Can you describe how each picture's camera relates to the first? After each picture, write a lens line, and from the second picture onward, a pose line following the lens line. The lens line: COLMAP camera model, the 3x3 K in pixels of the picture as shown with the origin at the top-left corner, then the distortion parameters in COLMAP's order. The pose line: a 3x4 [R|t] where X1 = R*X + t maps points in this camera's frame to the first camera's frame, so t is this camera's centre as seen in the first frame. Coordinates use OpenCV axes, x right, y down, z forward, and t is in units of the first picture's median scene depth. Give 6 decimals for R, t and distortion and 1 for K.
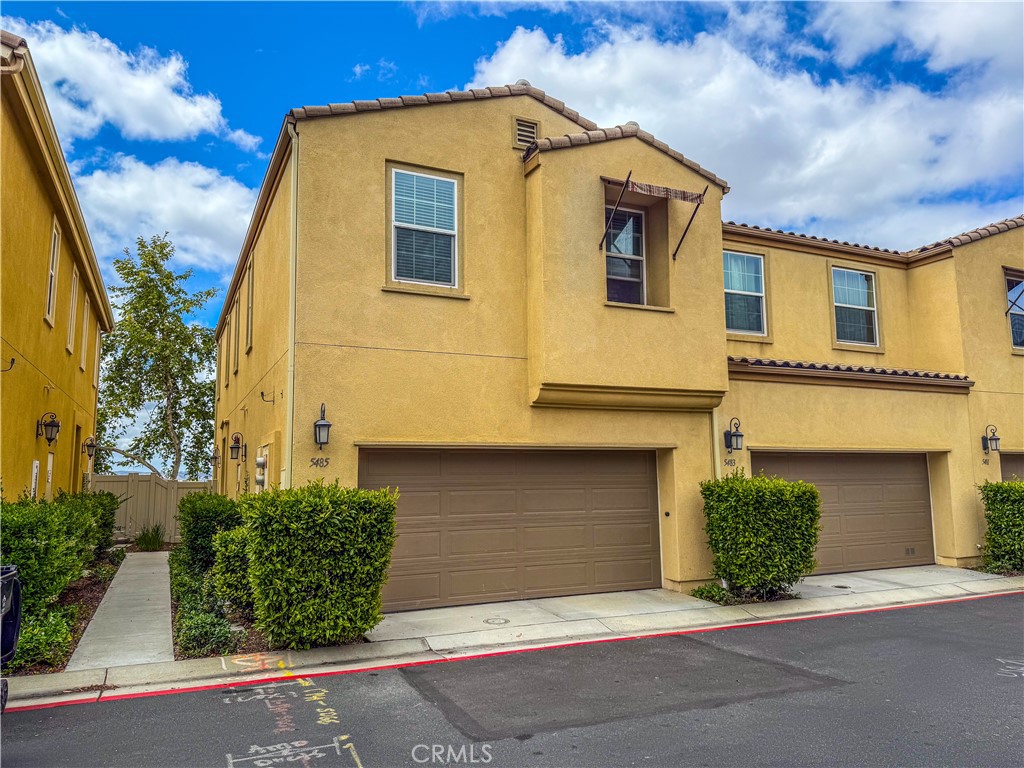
lens RADIAL K [[731.8, 0, 520.6], [0, 731.8, 393.0], [0, 0, 1]] dist [0.049305, -0.062631]
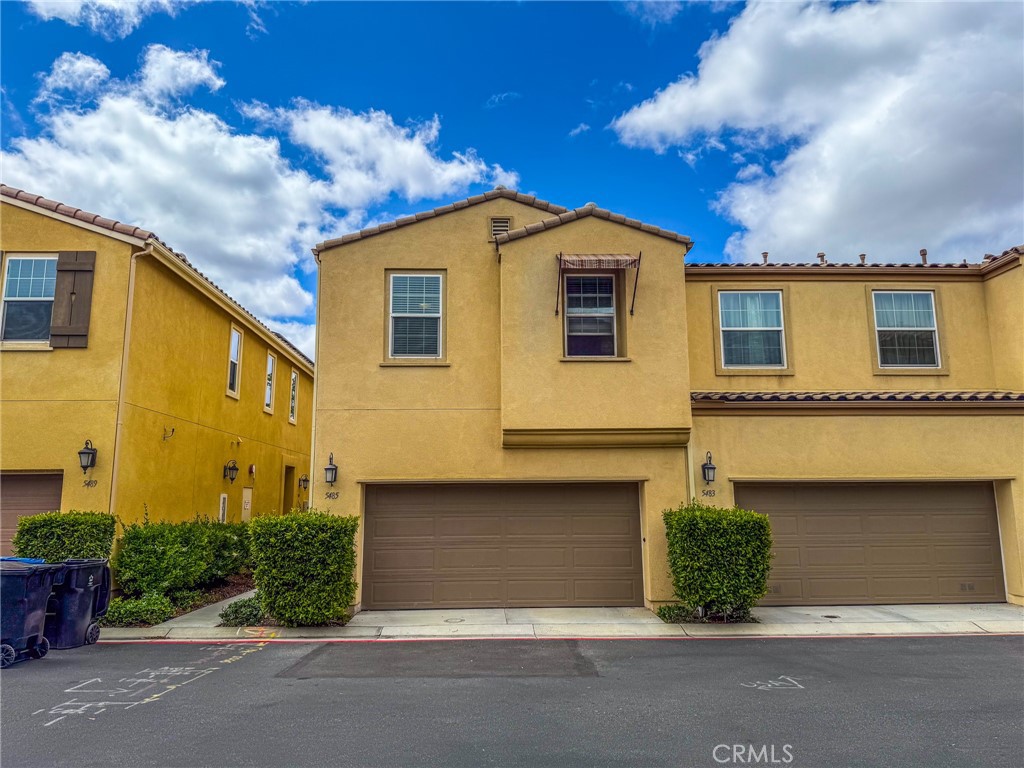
lens RADIAL K [[731.8, 0, 513.6], [0, 731.8, 380.7], [0, 0, 1]] dist [0.049305, -0.062631]
pose [[0.917435, -0.064102, -0.392687, 0.501209], [0.043833, 0.997213, -0.060379, -0.019100], [0.395463, 0.038181, 0.917688, -0.121542]]
